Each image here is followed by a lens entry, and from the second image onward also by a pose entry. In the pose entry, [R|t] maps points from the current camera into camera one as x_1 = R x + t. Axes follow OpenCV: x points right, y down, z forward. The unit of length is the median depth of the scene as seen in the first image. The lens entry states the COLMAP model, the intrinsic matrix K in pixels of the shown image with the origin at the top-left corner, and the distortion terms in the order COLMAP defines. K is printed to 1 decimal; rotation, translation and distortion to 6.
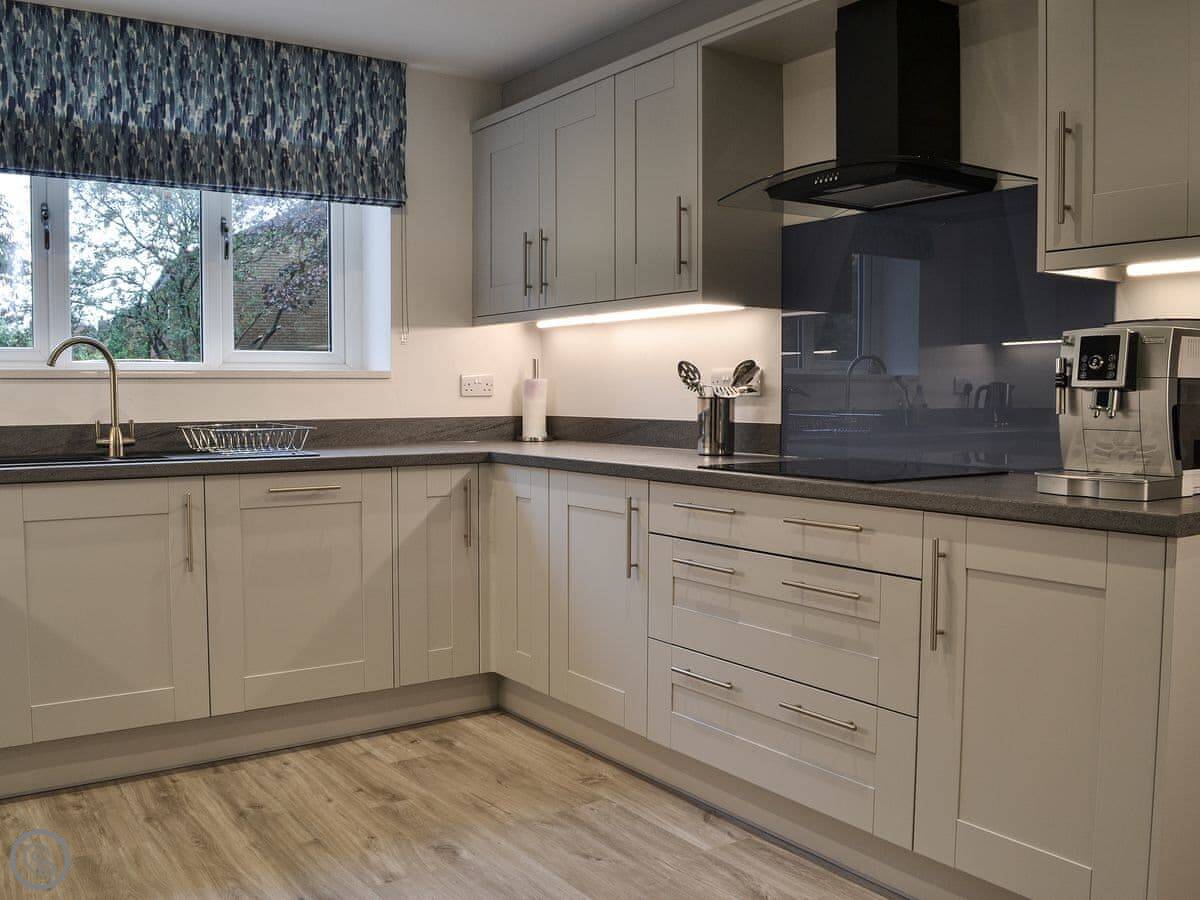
lens RADIAL K [[1147.6, 0, 602.4], [0, 1147.6, 473.3], [0, 0, 1]] dist [-0.011009, 0.076085]
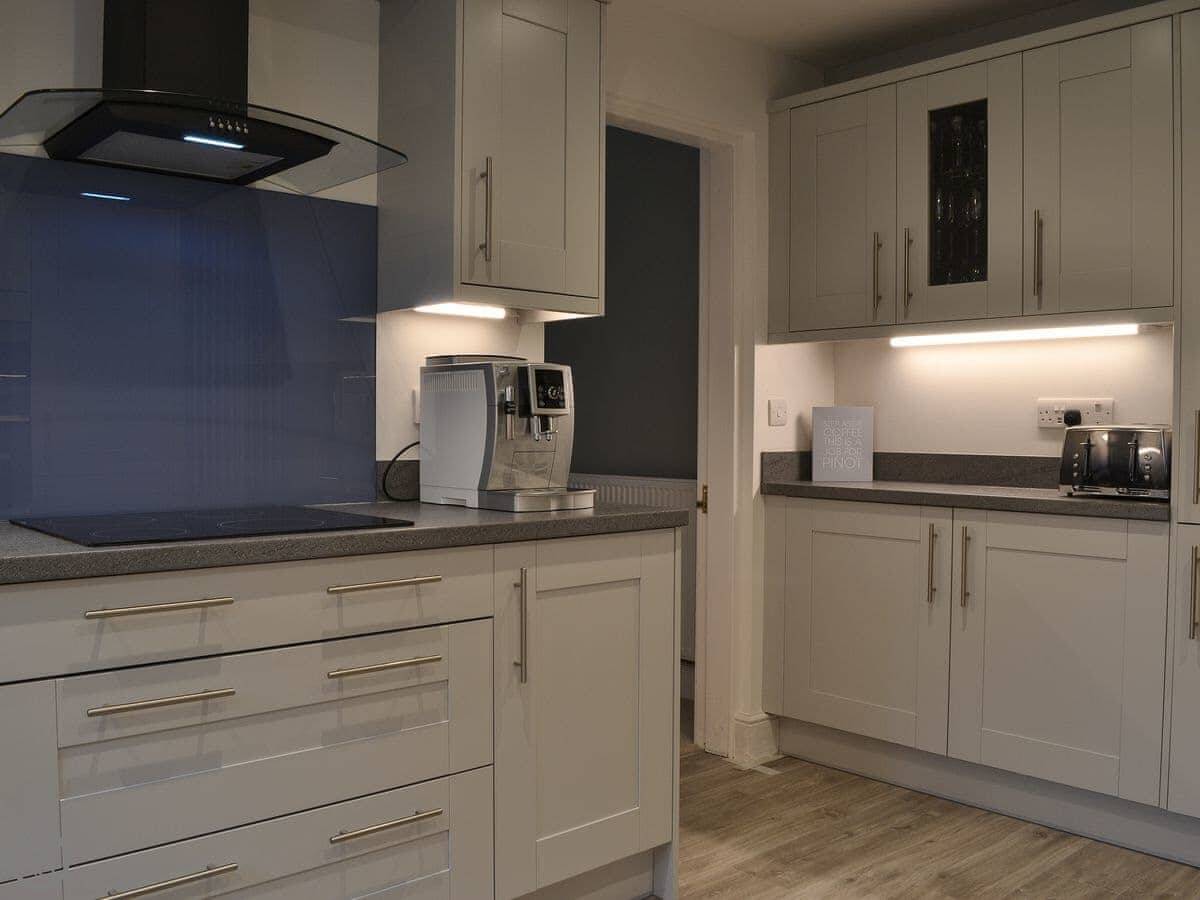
lens RADIAL K [[1147.6, 0, 602.4], [0, 1147.6, 473.3], [0, 0, 1]] dist [-0.011009, 0.076085]
pose [[-0.124494, -0.052510, 0.990830, -1.033412], [0.067344, 0.995849, 0.061237, -0.120196], [-0.989932, 0.074350, -0.120441, 1.580797]]
